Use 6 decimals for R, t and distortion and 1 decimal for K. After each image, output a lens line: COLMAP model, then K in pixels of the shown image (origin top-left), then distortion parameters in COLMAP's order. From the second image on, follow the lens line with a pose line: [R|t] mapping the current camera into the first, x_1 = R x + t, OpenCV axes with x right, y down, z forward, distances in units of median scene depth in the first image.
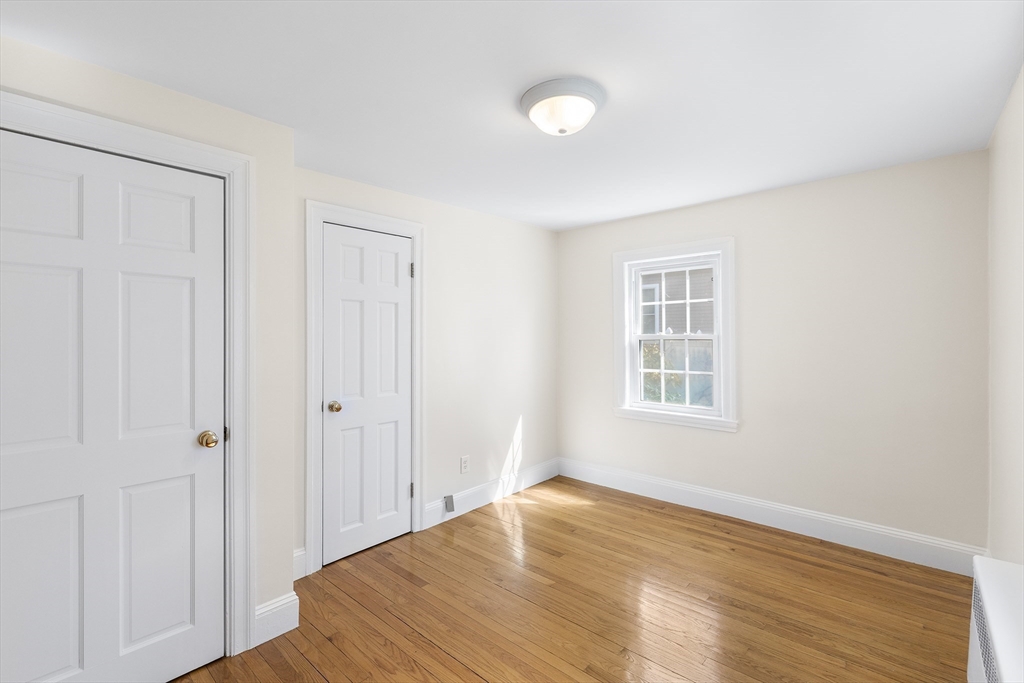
lens RADIAL K [[454.4, 0, 513.8], [0, 454.4, 334.0], [0, 0, 1]] dist [-0.000250, 0.000199]
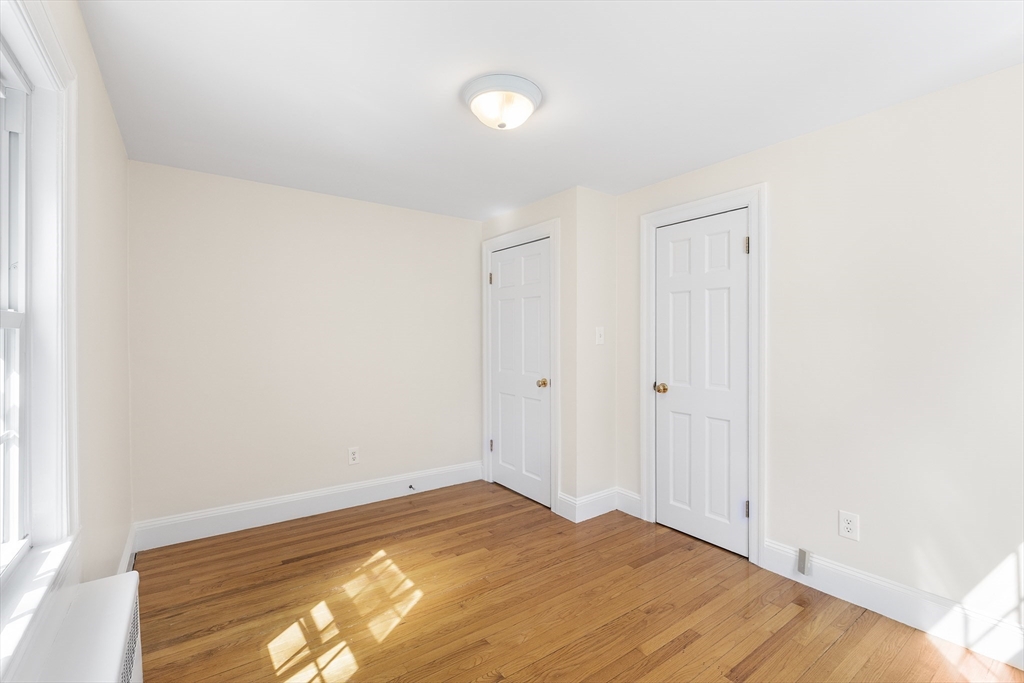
lens RADIAL K [[454.4, 0, 513.8], [0, 454.4, 334.0], [0, 0, 1]] dist [-0.000250, 0.000199]
pose [[-0.217983, -0.002147, -0.975950, 0.746364], [0.002996, 0.999991, -0.002869, 0.025273], [0.975948, -0.003550, -0.217975, 0.833644]]
